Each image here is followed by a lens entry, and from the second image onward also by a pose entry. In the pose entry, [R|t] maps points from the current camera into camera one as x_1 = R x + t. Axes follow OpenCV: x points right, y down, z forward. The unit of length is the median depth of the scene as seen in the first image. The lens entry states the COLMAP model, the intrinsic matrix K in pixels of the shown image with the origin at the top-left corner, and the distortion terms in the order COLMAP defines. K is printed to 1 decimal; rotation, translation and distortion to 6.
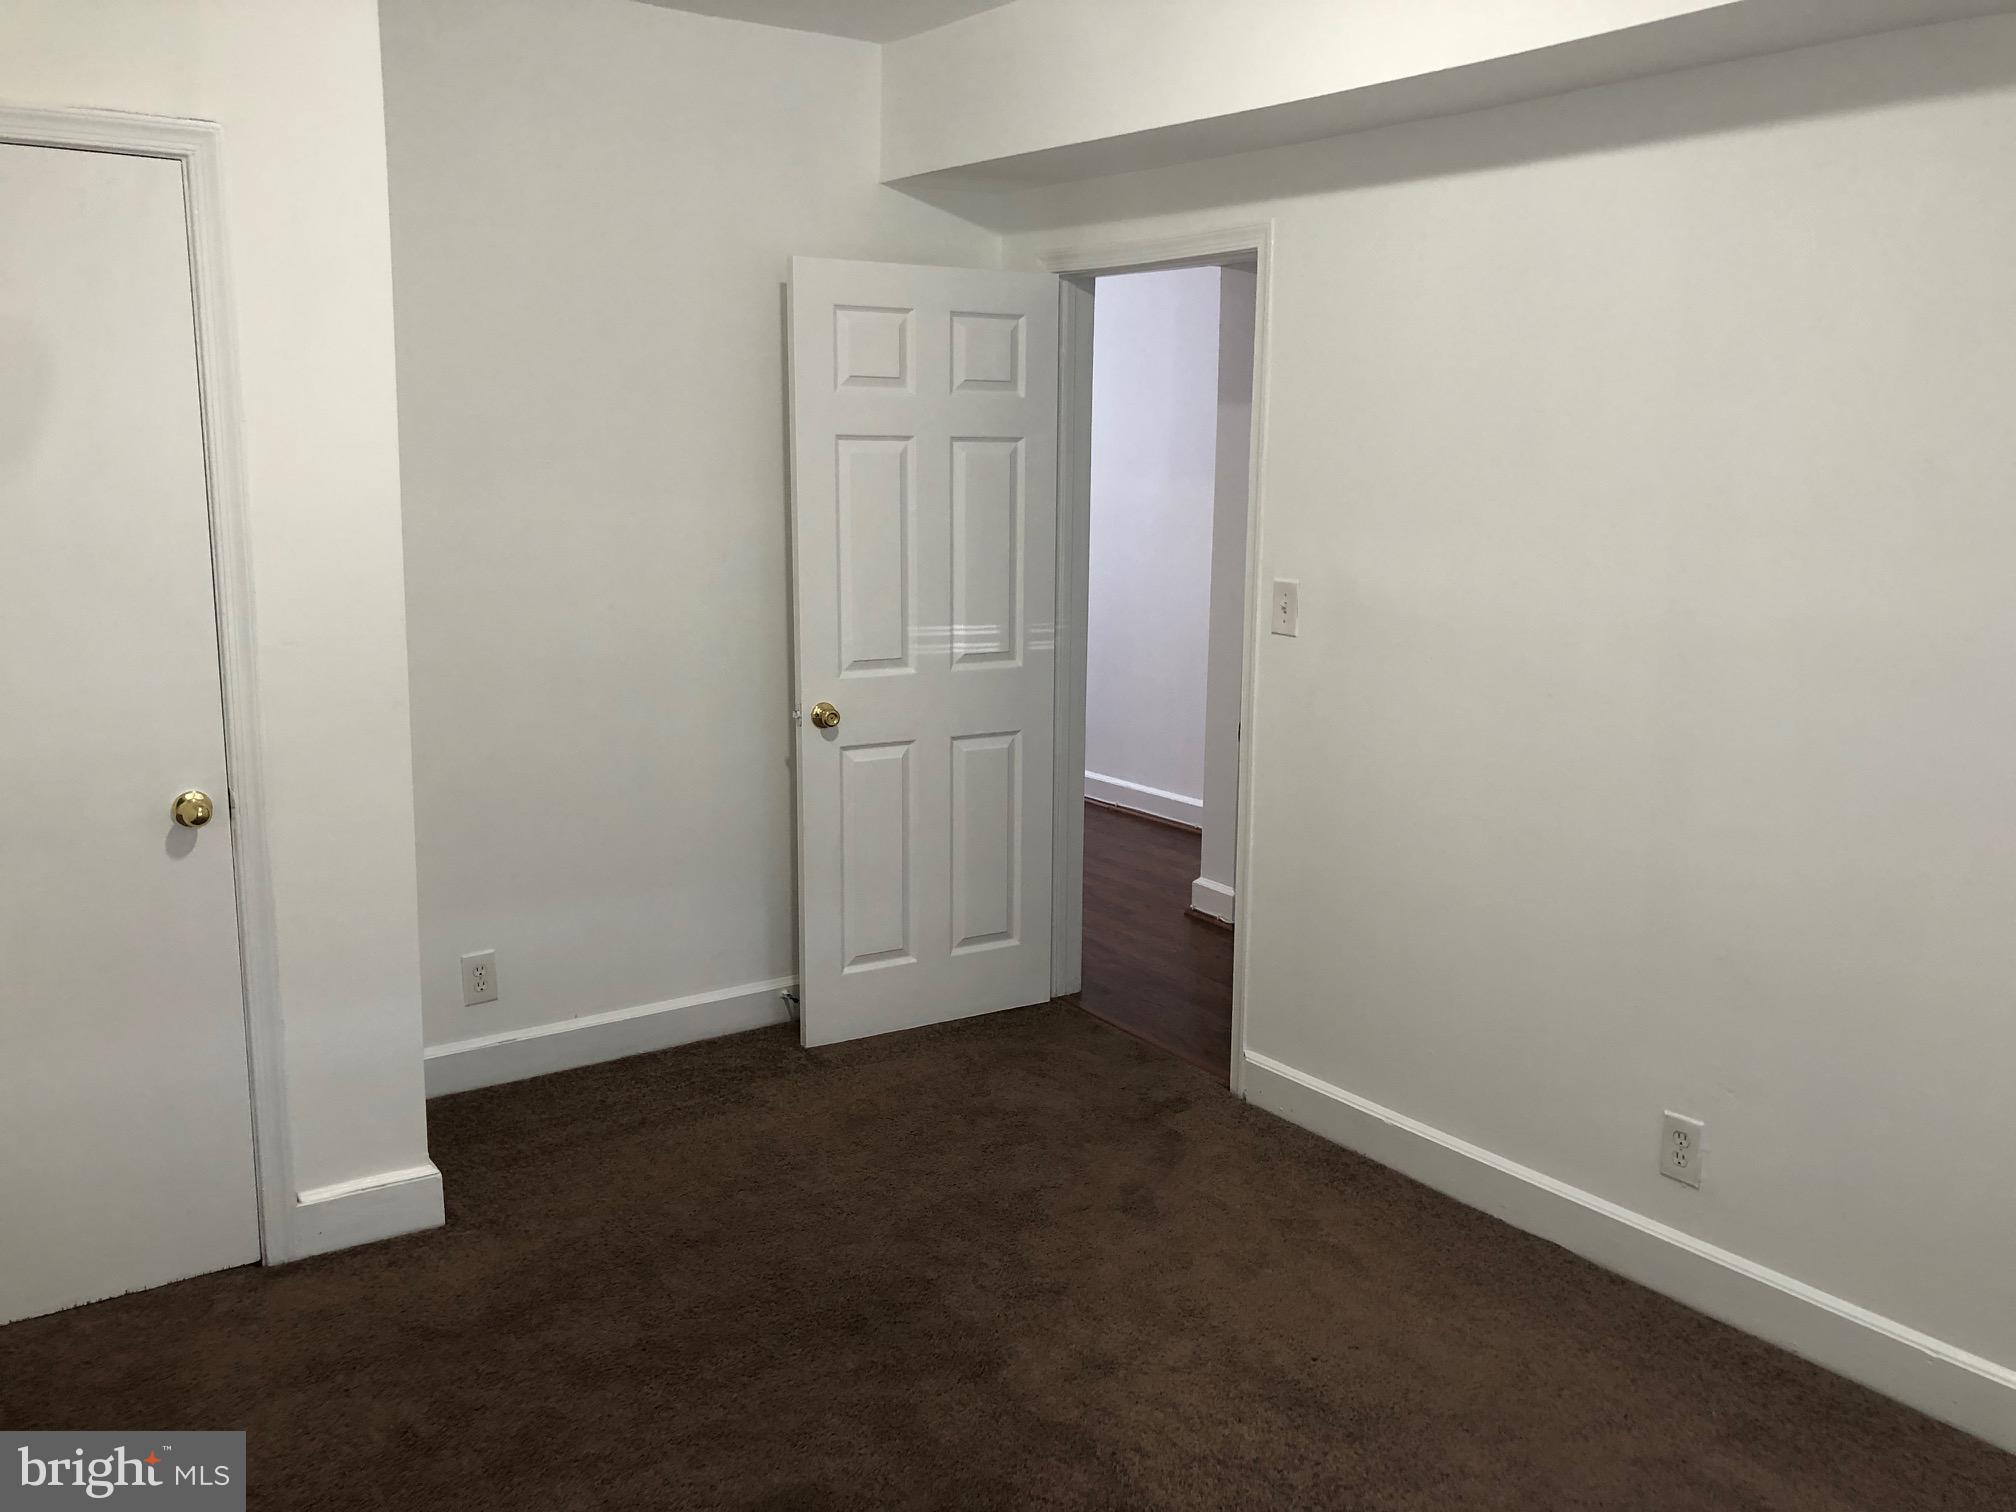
lens RADIAL K [[1660.8, 0, 999.4], [0, 1660.8, 753.2], [0, 0, 1]] dist [0.039882, -0.057481]
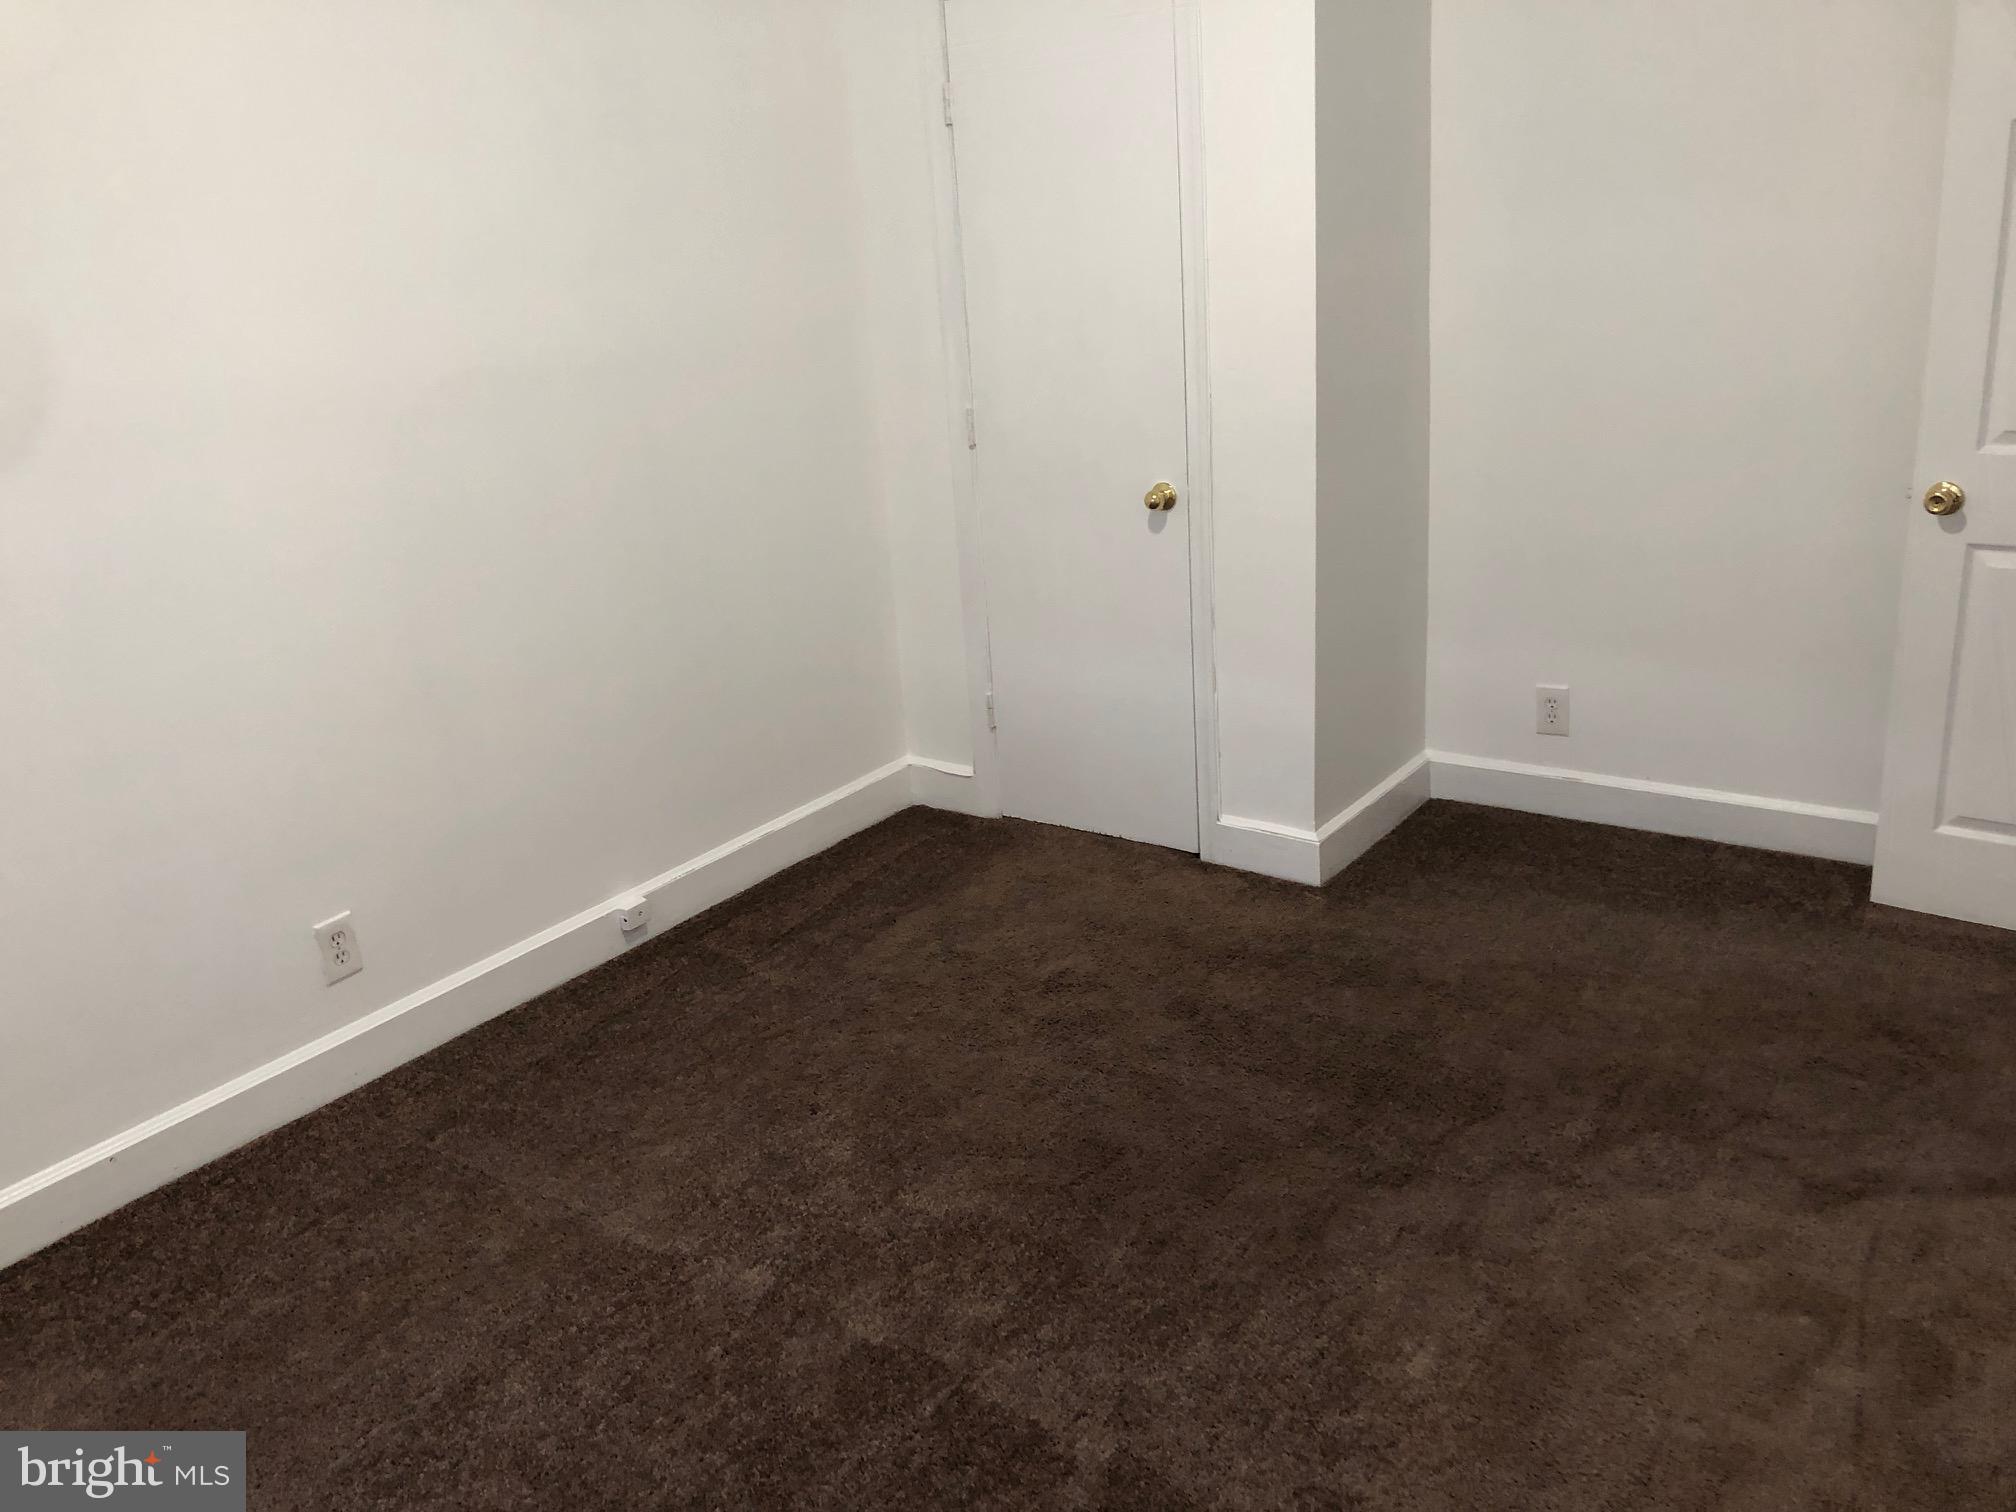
lens RADIAL K [[1660.8, 0, 1000.2], [0, 1660.8, 765.7], [0, 0, 1]] dist [0.039882, -0.057481]
pose [[0.319303, 0.275193, -0.906816, 0.580136], [-0.107075, 0.961256, 0.254011, -0.063033], [0.941584, 0.015991, 0.336398, 0.376974]]
